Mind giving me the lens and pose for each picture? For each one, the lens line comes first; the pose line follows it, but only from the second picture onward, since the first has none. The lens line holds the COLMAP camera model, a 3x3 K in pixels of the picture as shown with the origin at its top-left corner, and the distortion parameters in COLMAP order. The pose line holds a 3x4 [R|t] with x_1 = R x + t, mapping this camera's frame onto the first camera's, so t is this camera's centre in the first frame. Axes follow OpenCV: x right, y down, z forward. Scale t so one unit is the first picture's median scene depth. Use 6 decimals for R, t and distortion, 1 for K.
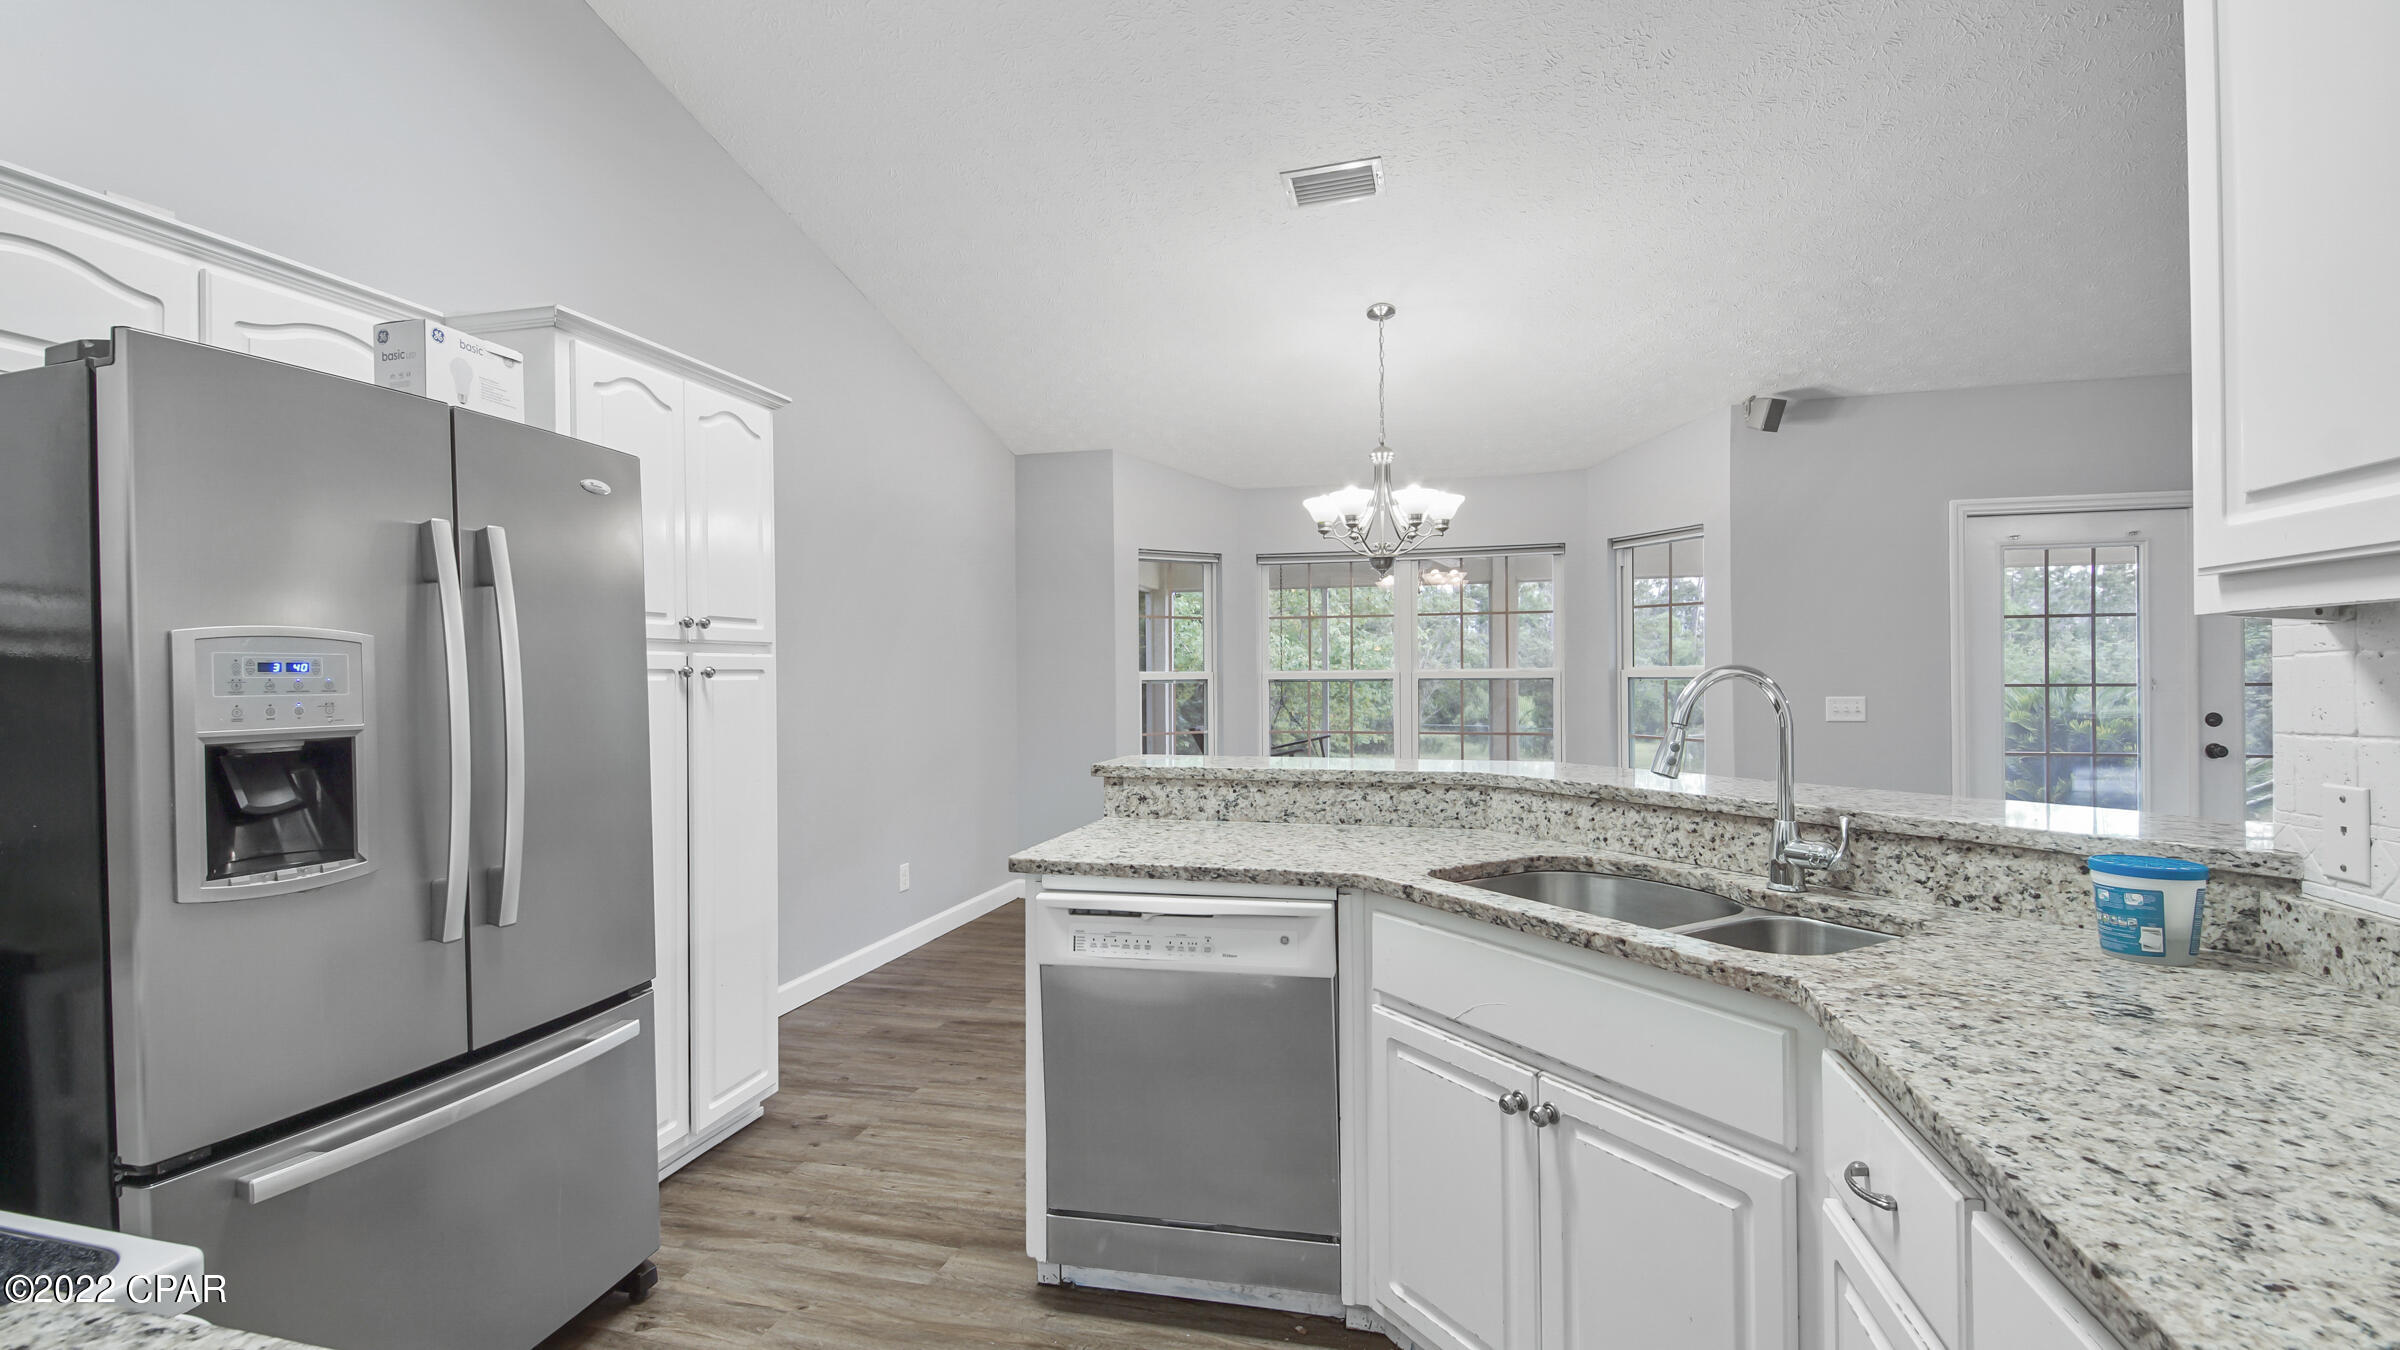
lens RADIAL K [[1040.5, 0, 1200.0], [0, 1040.5, 675.0], [0, 0, 1]] dist [-0.000630, -0.009111]
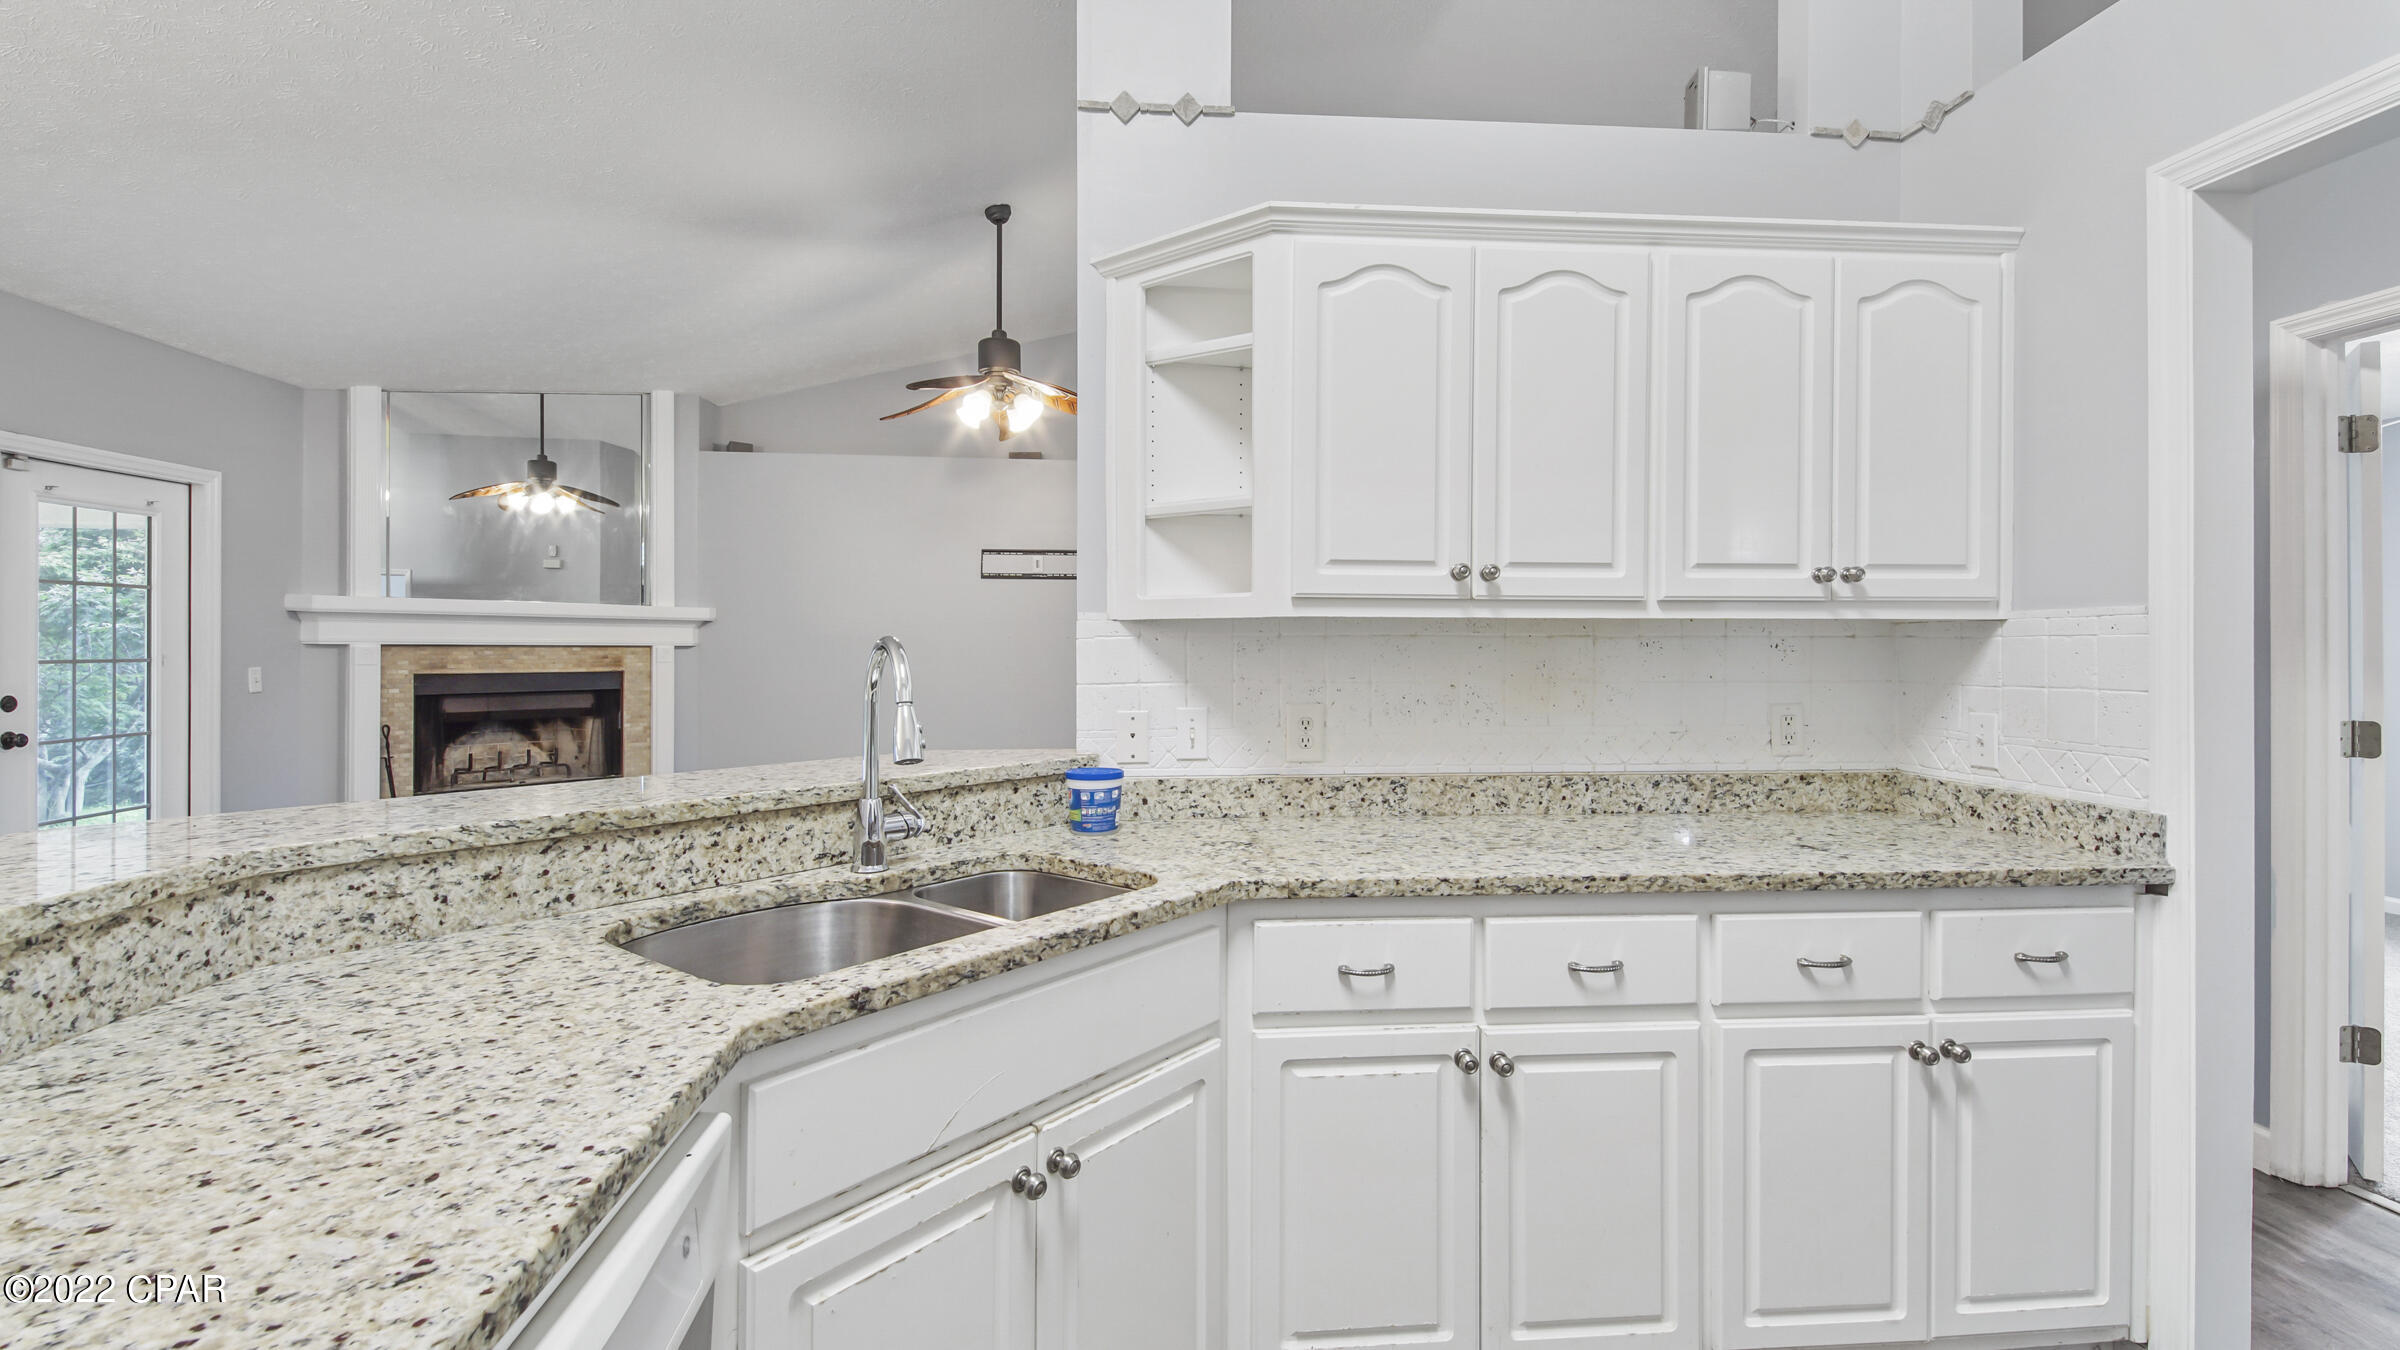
lens RADIAL K [[1040.8, 0, 1194.7], [0, 1040.8, 645.7], [0, 0, 1]] dist [0.027456, -0.017480]
pose [[-0.337865, 0.006901, 0.941169, -0.403560], [-0.001324, 0.999969, -0.007807, 0.004254], [-0.941194, -0.003884, -0.337845, 0.932037]]
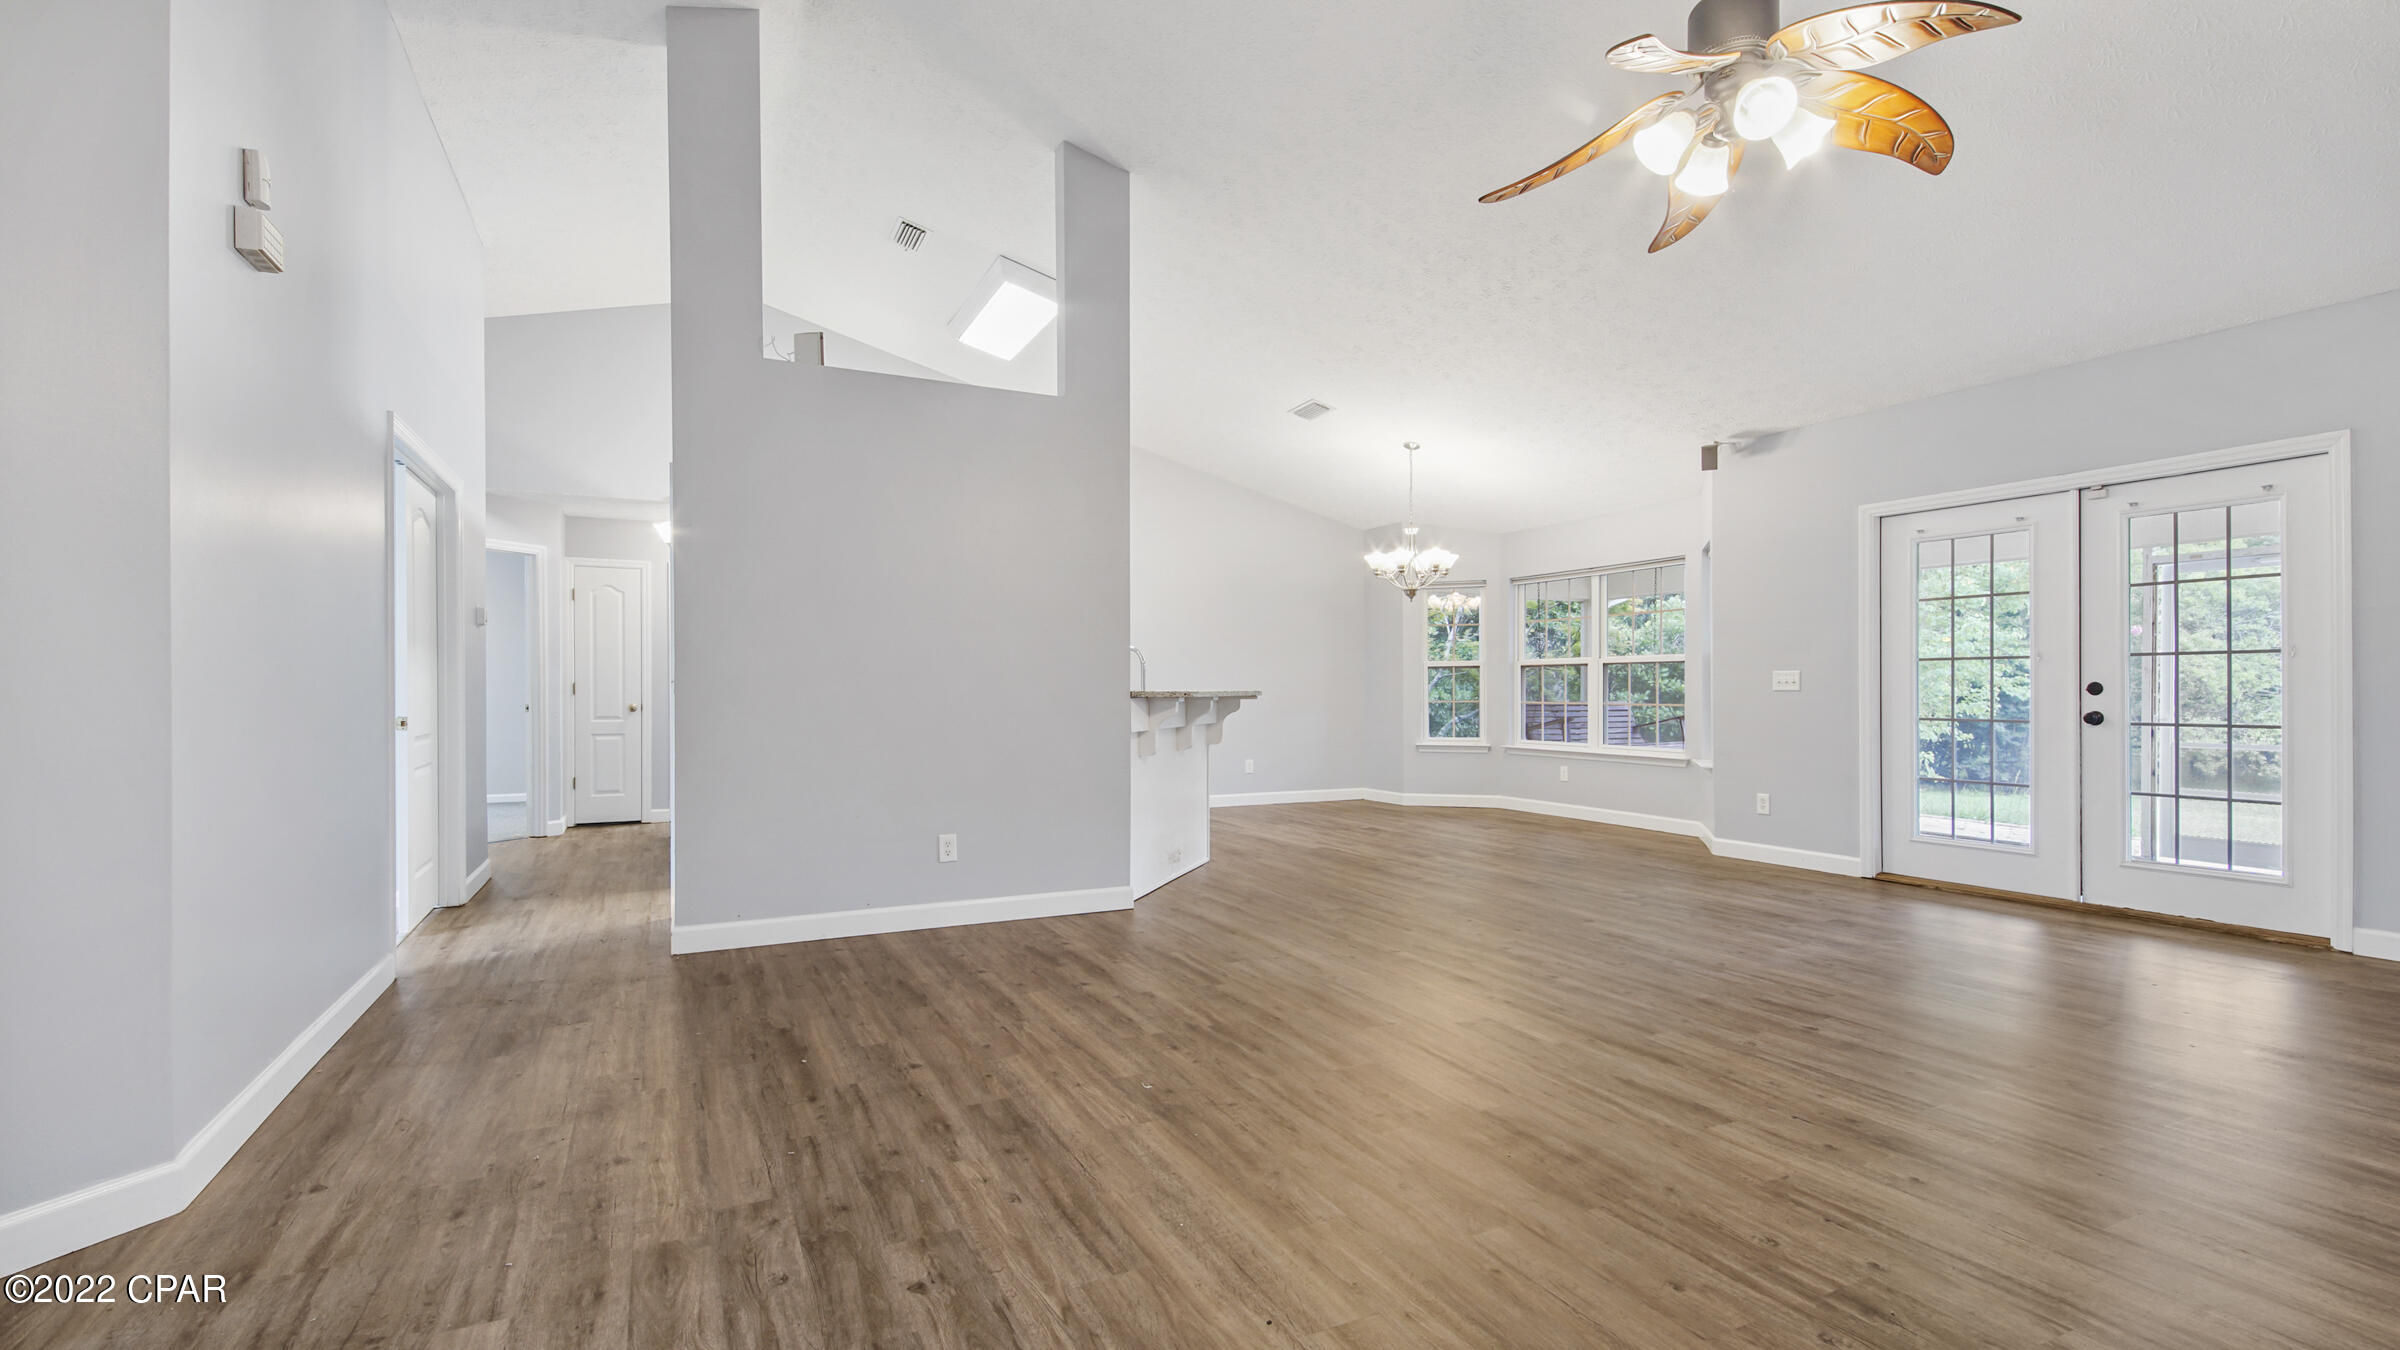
lens RADIAL K [[1098.6, 0, 1200.0], [0, 1098.6, 675.0], [0, 0, 1]] dist [0.015633, -0.000560]
pose [[0.647242, -0.001268, -0.762283, 2.713945], [-0.004012, 0.999979, -0.005070, 0.083334], [0.762274, 0.006340, 0.647224, -0.930849]]
